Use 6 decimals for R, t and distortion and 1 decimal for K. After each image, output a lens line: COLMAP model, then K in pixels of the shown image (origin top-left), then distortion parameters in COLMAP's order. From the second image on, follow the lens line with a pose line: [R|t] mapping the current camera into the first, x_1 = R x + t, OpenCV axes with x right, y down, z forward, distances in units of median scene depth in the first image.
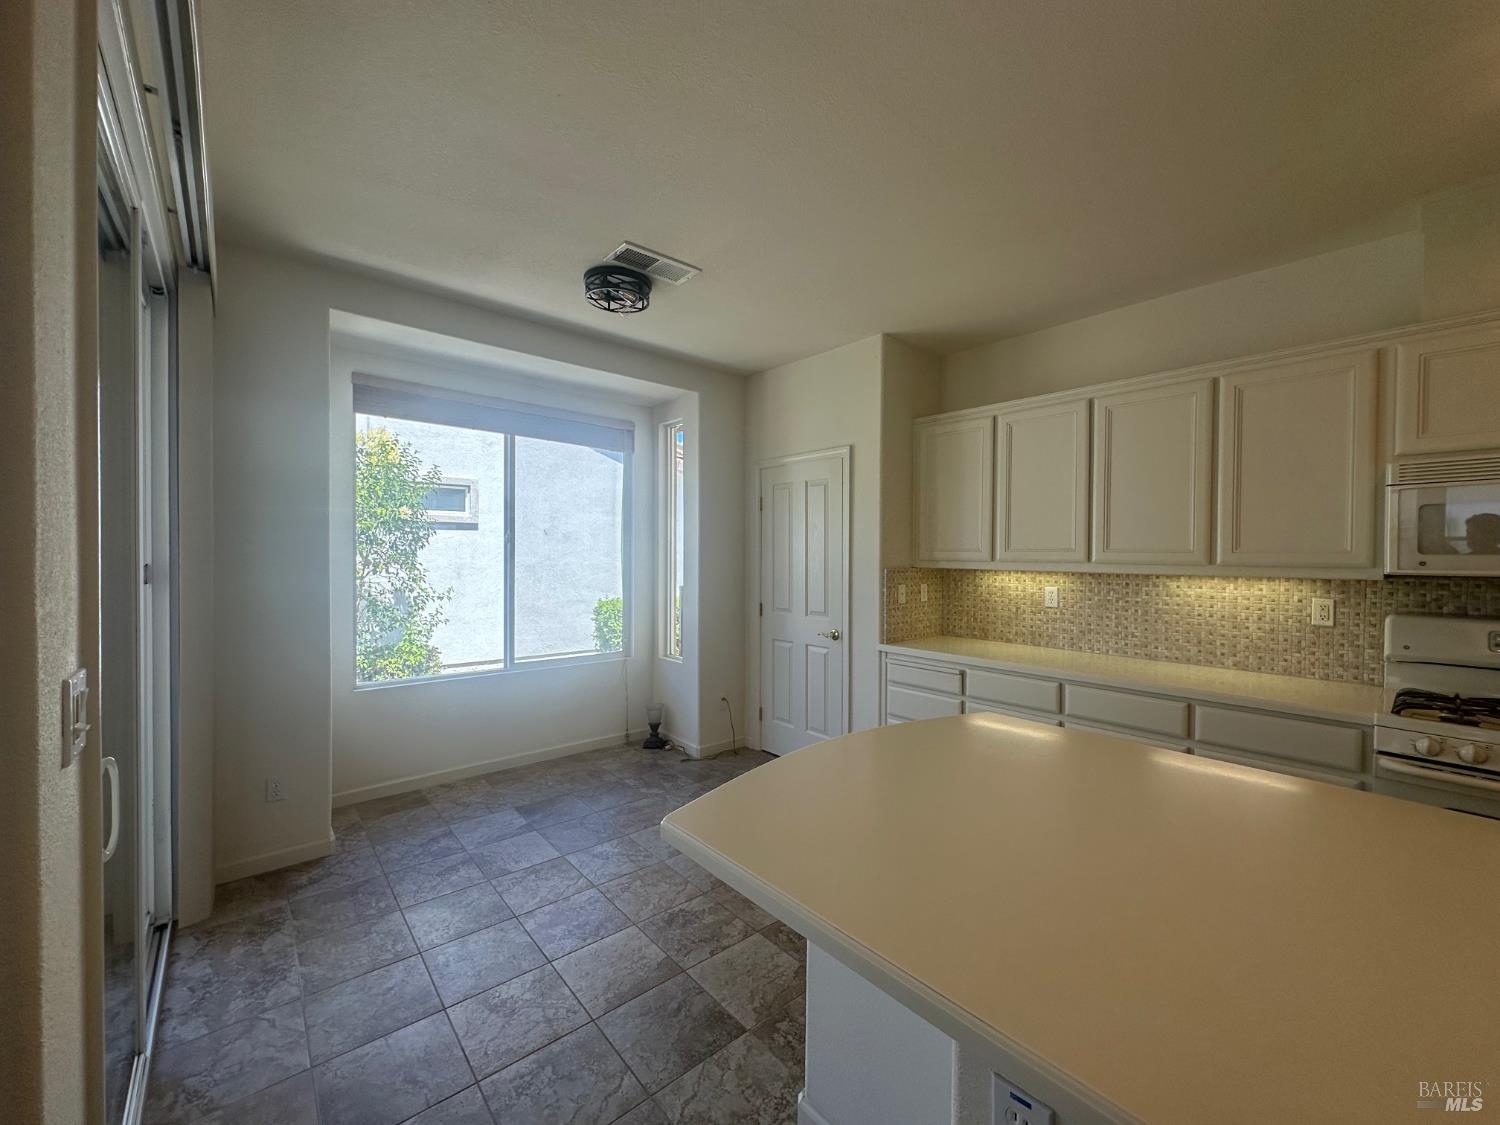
lens RADIAL K [[594.2, 0, 750.0], [0, 594.2, 562.5], [0, 0, 1]] dist [-0.001891, 0.000044]
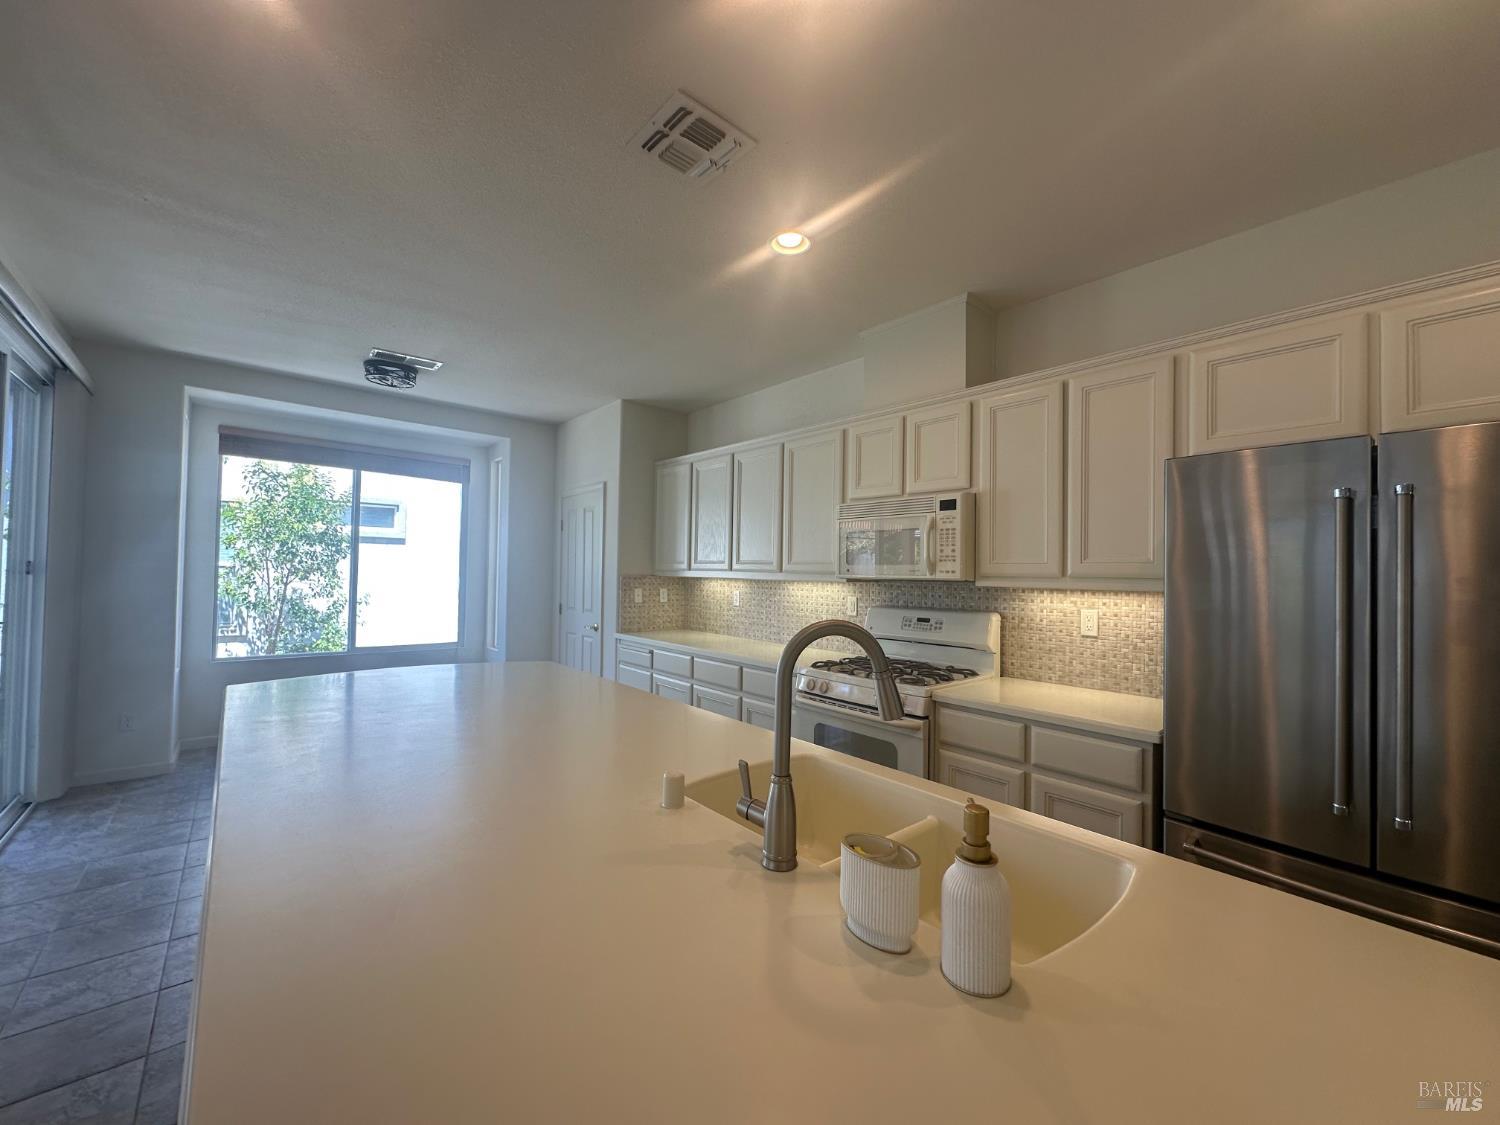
lens RADIAL K [[598.9, 0, 745.3], [0, 598.9, 567.5], [0, 0, 1]] dist [0.011837, 0.000286]
pose [[0.999781, 0.009255, -0.018763, 0.530606], [-0.009636, 0.999747, -0.020318, 0.016233], [0.018570, 0.020495, 0.999617, -0.328569]]
